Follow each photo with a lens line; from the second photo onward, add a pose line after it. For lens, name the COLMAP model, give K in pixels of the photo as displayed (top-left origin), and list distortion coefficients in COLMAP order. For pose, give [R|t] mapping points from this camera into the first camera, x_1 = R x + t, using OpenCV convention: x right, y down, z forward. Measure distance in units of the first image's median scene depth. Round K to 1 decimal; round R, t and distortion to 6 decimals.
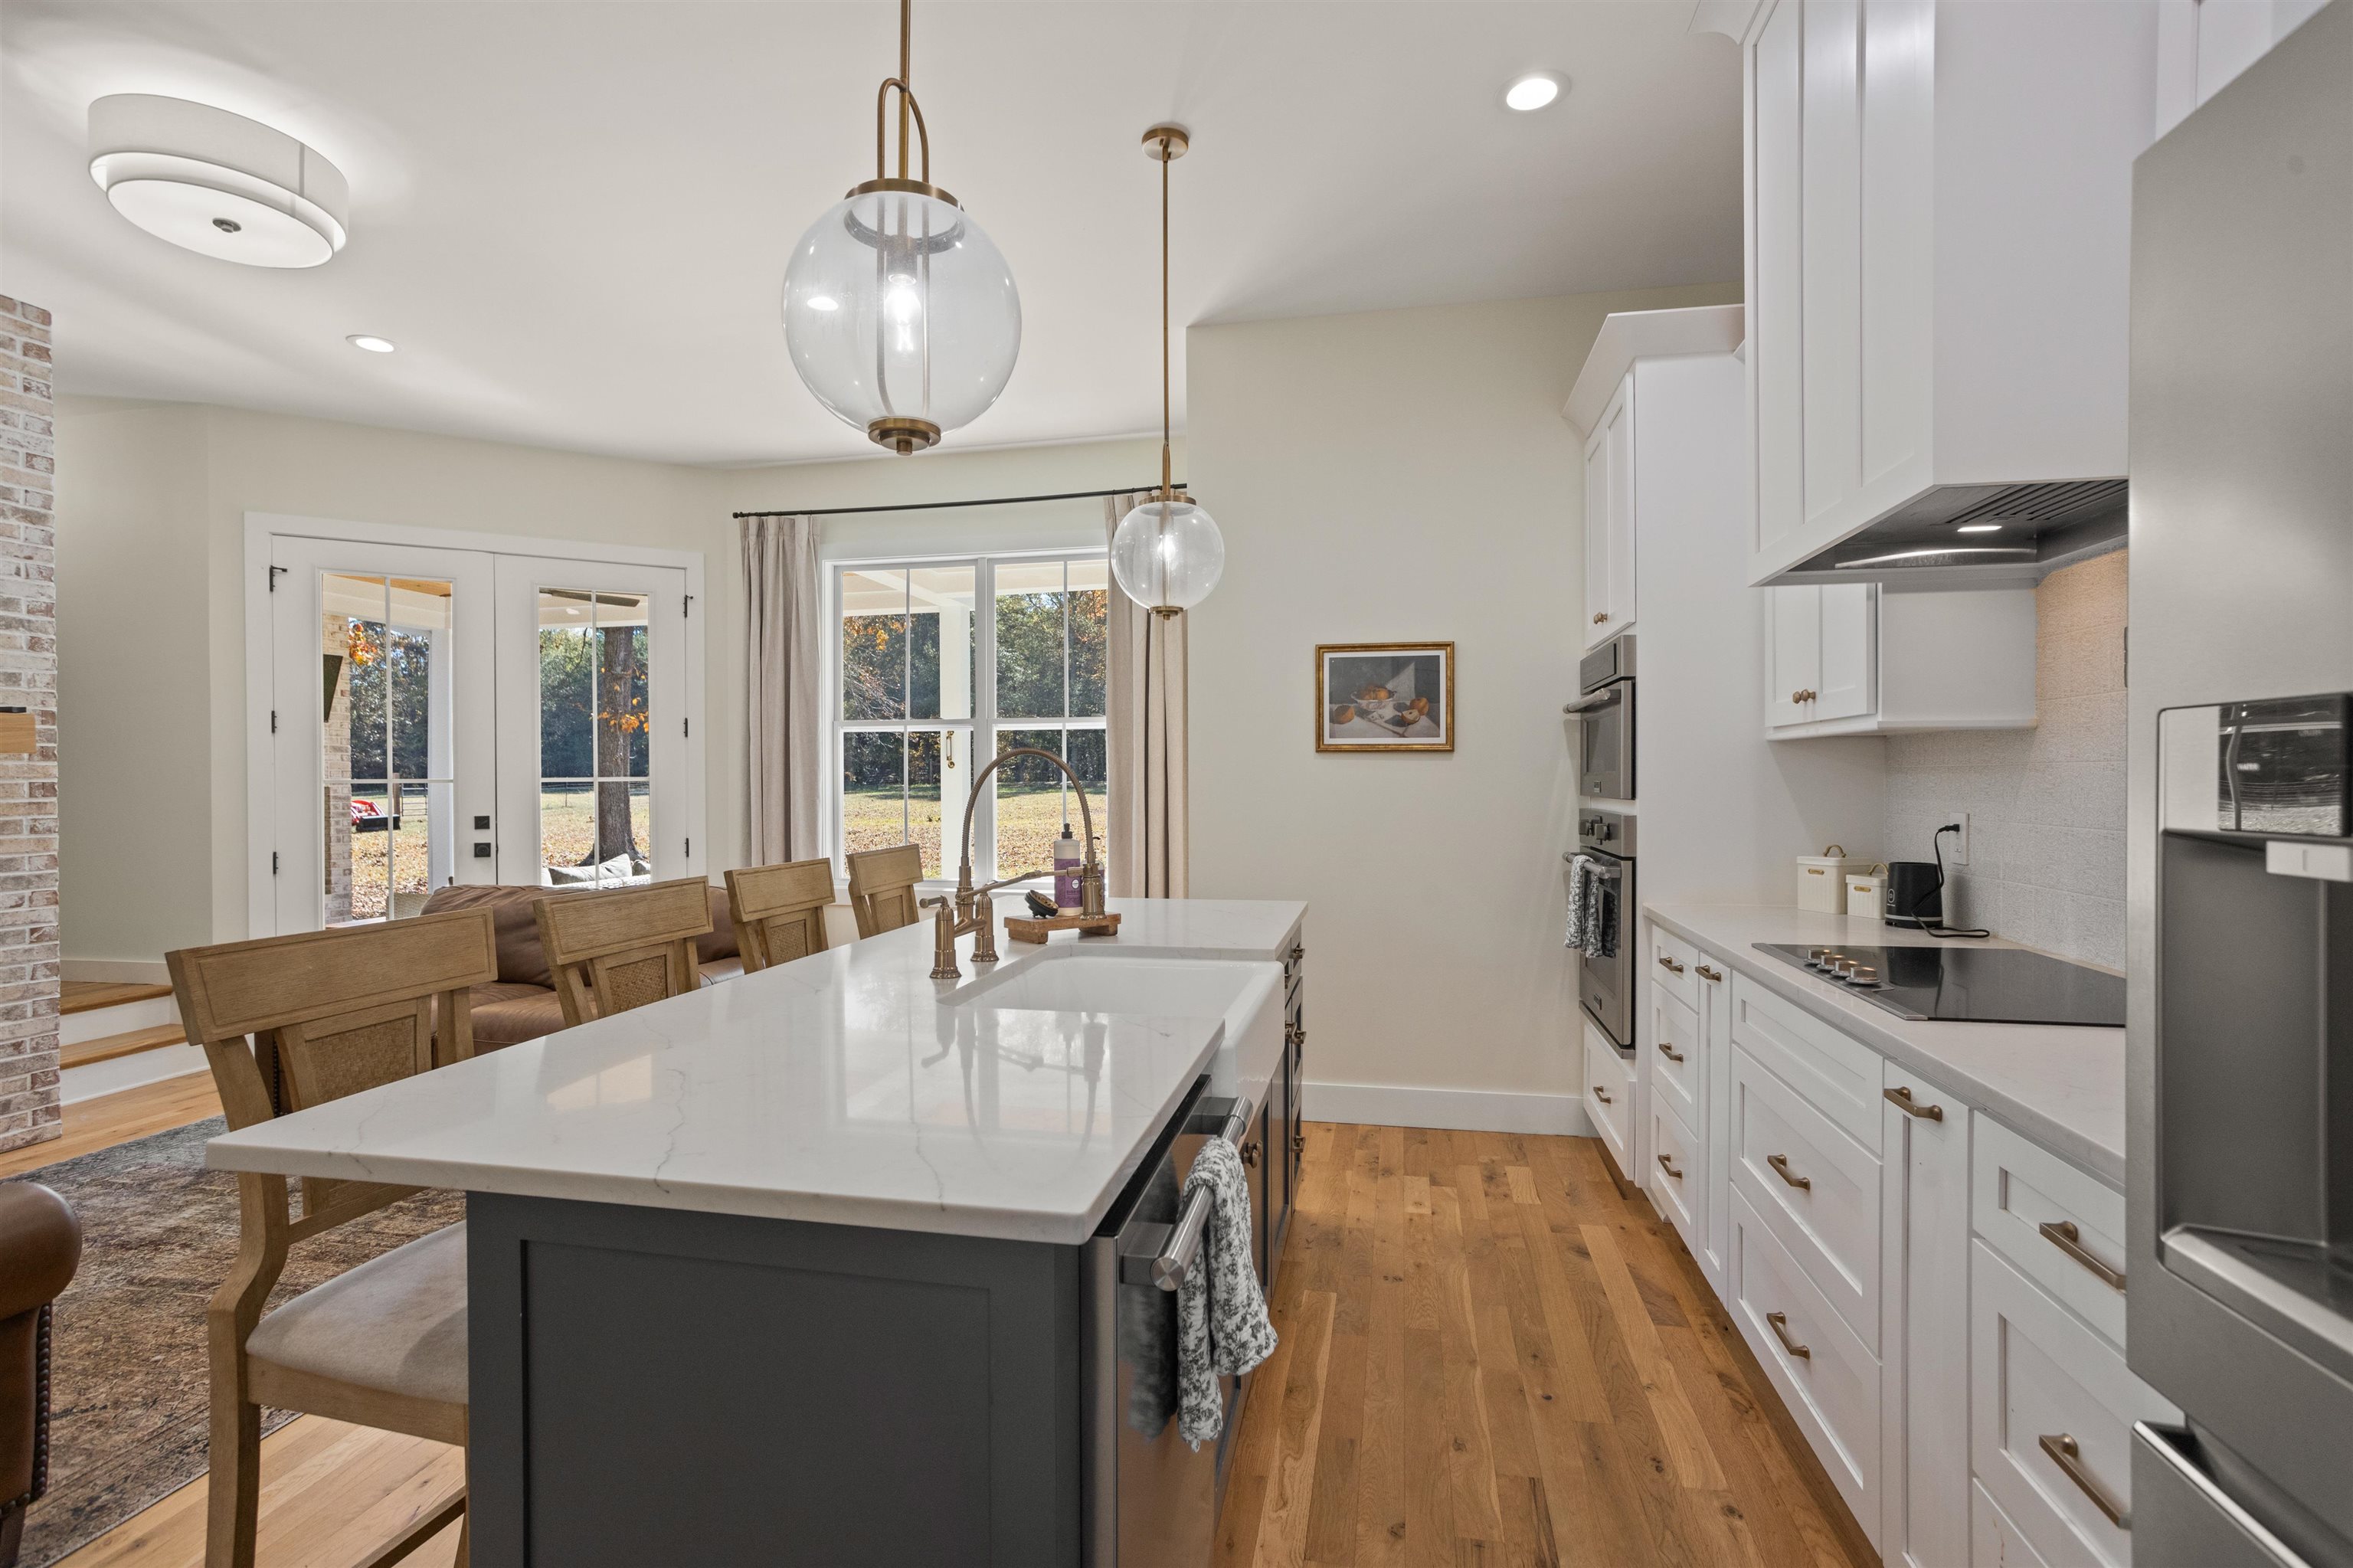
lens RADIAL K [[1141.6, 0, 1151.2], [0, 1141.6, 782.9], [0, 0, 1]] dist [-0.051178, 0.036023]
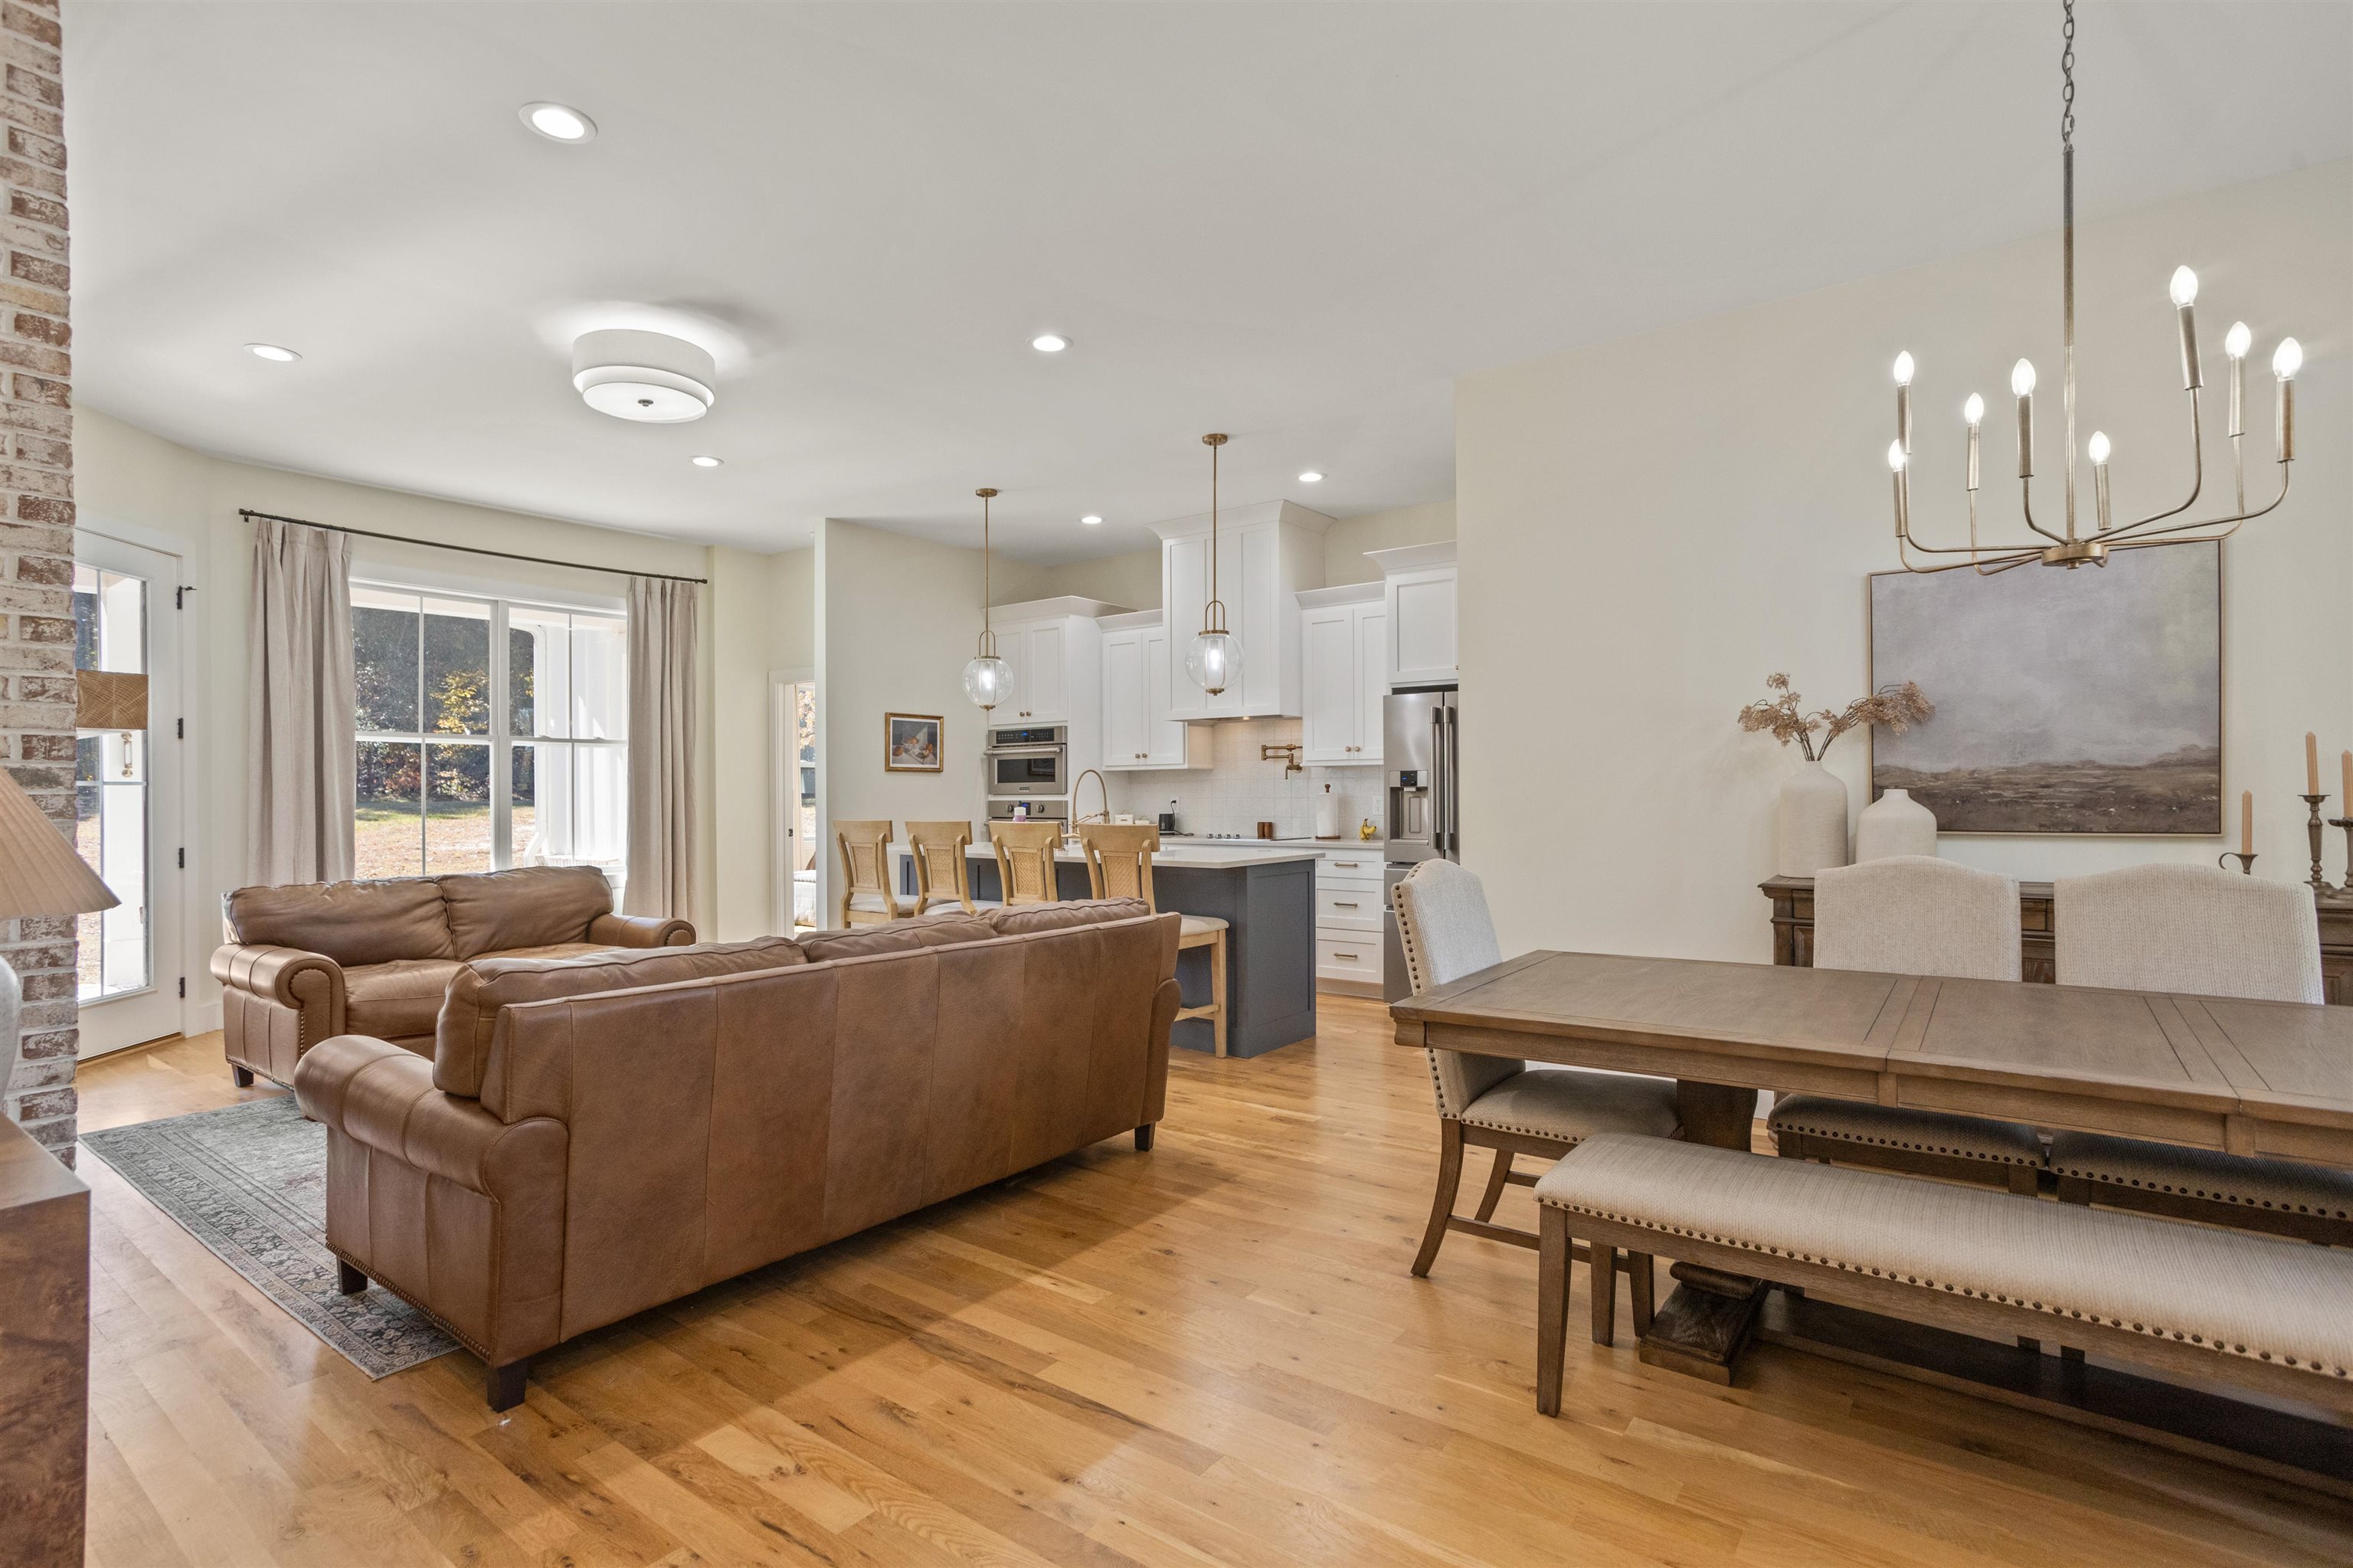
lens RADIAL K [[1141.3, 0, 1152.3], [0, 1141.3, 791.5], [0, 0, 1]] dist [-0.049007, 0.030281]
pose [[0.428825, 0.004608, 0.903376, -1.376022], [0.007057, 0.999939, -0.008451, 0.025020], [-0.903360, 0.009999, 0.428767, -0.172729]]
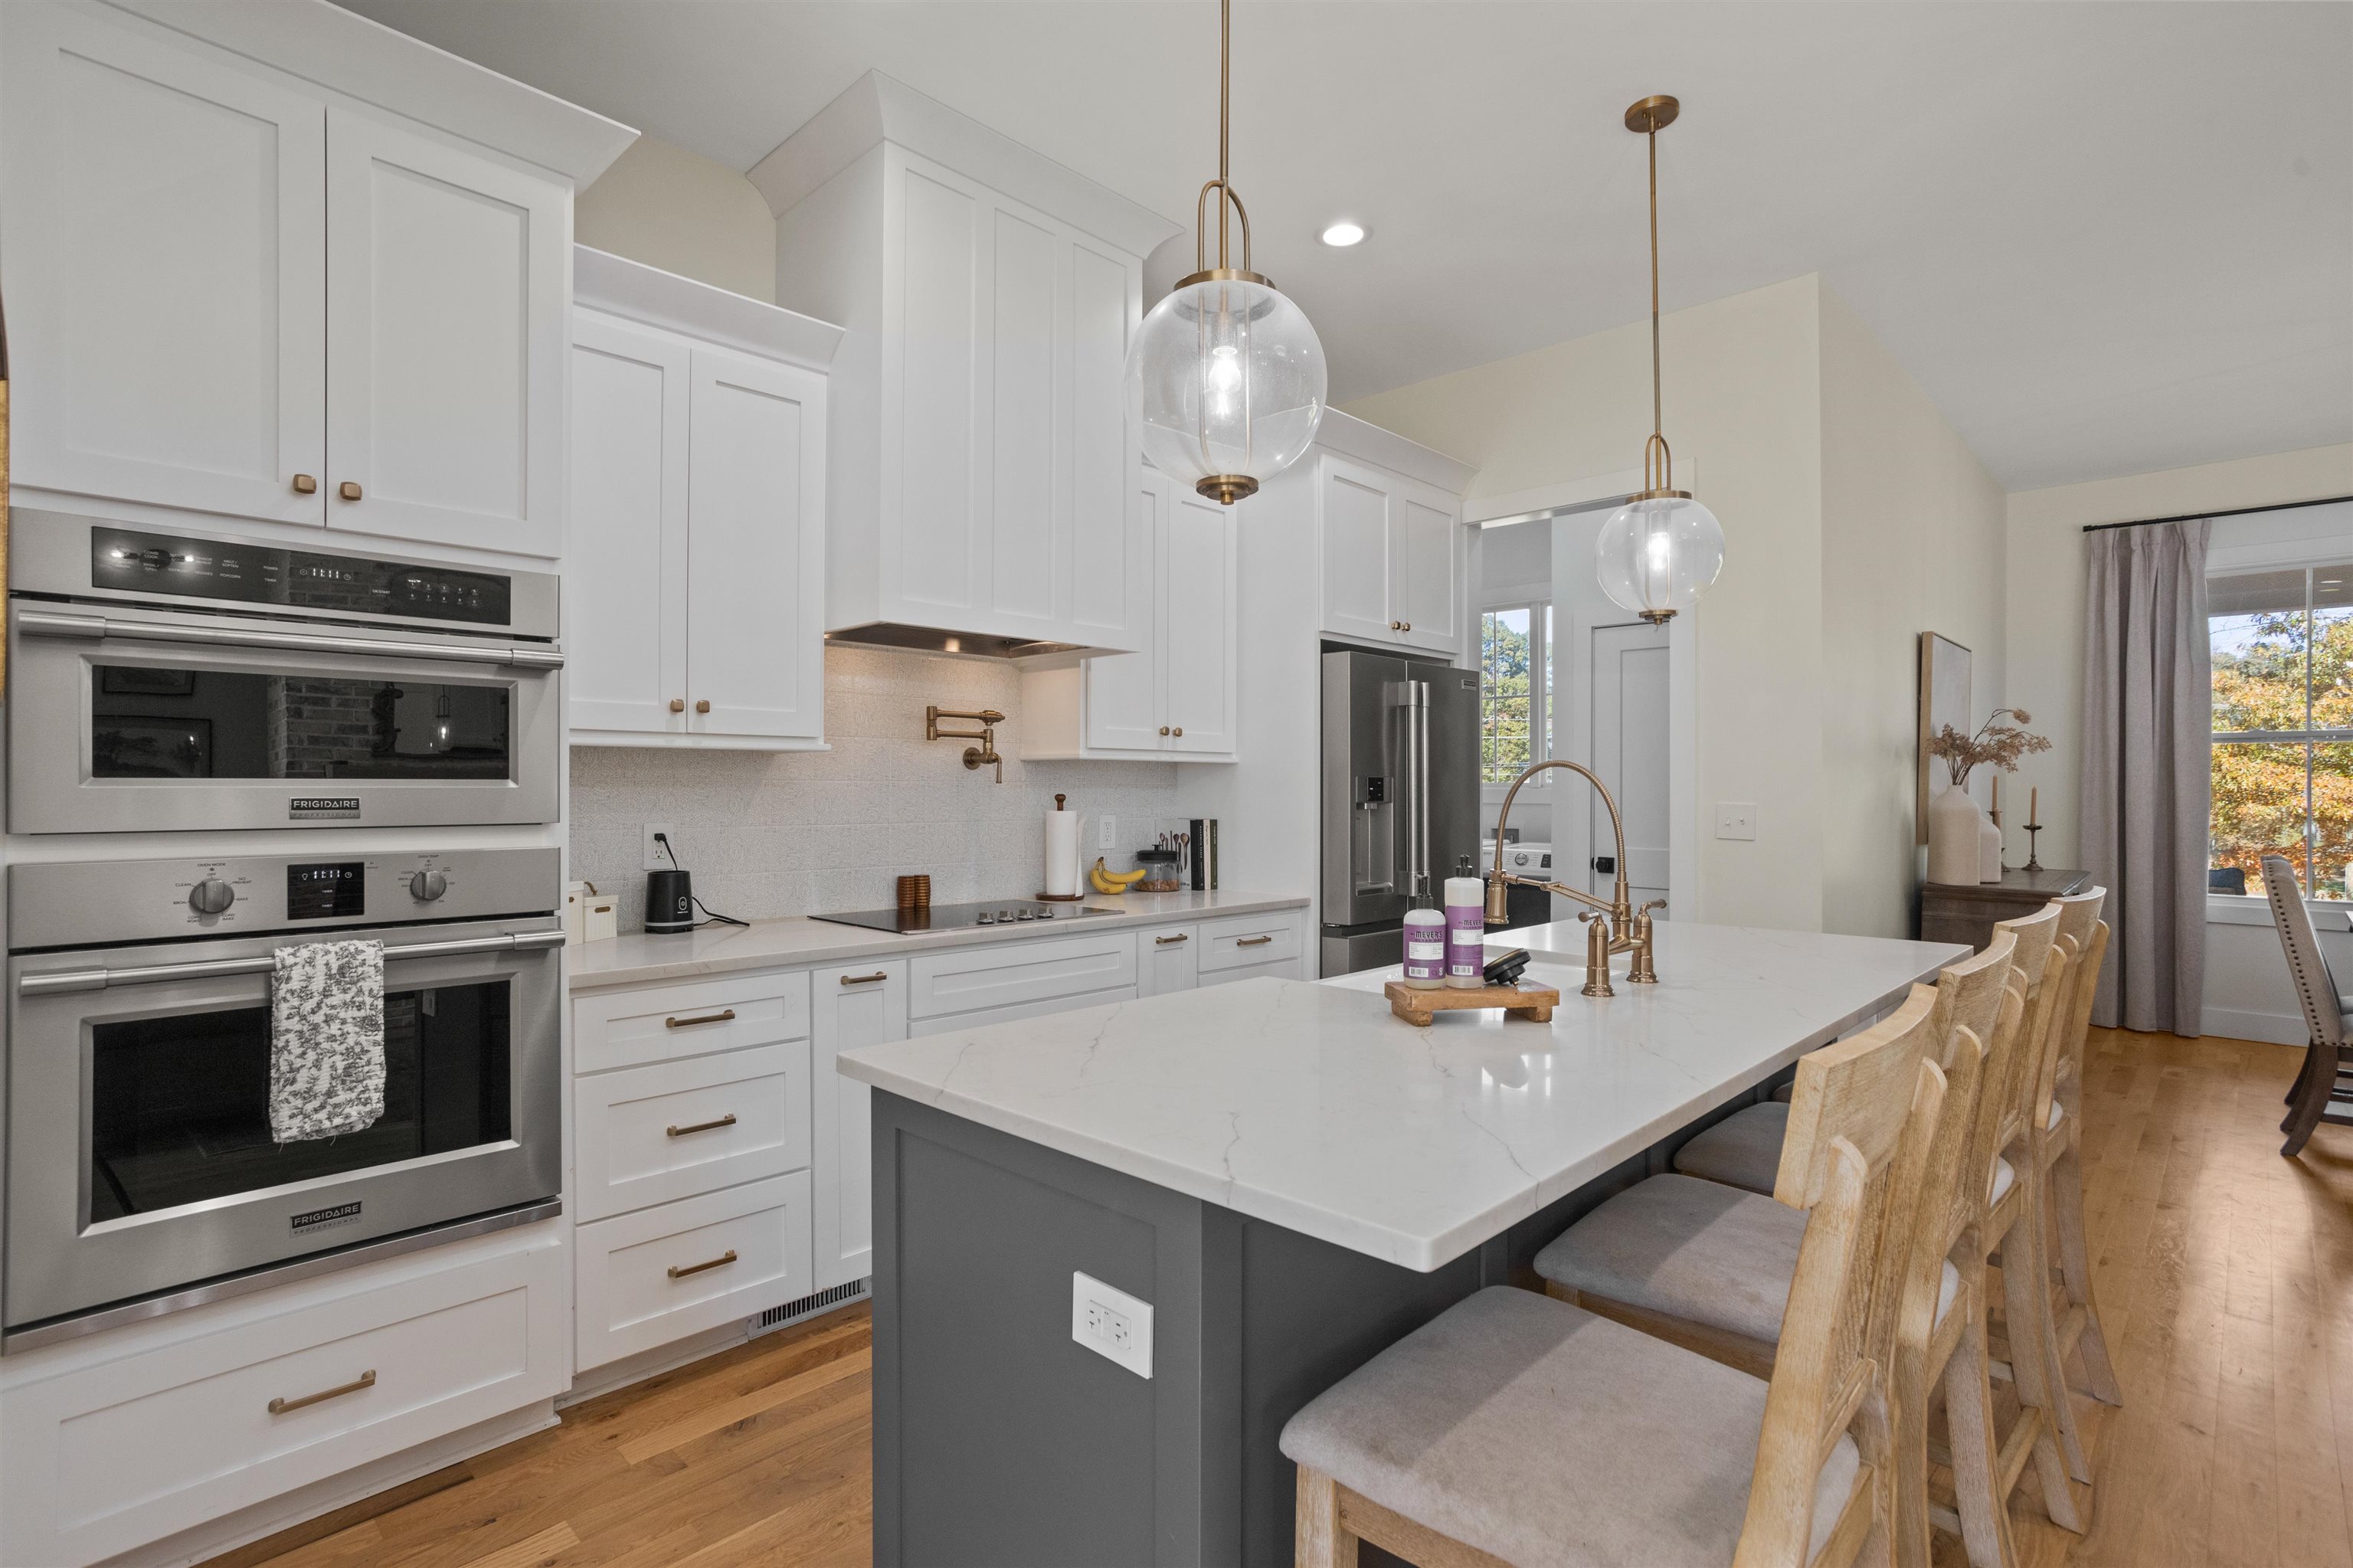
lens RADIAL K [[1141.3, 0, 1152.3], [0, 1141.3, 791.5], [0, 0, 1]] dist [-0.049007, 0.030281]
pose [[-0.843862, 0.001607, 0.536558, -0.185587], [0.003618, 0.999990, 0.002695, -0.004461], [-0.536548, 0.004215, -0.843859, 1.109675]]
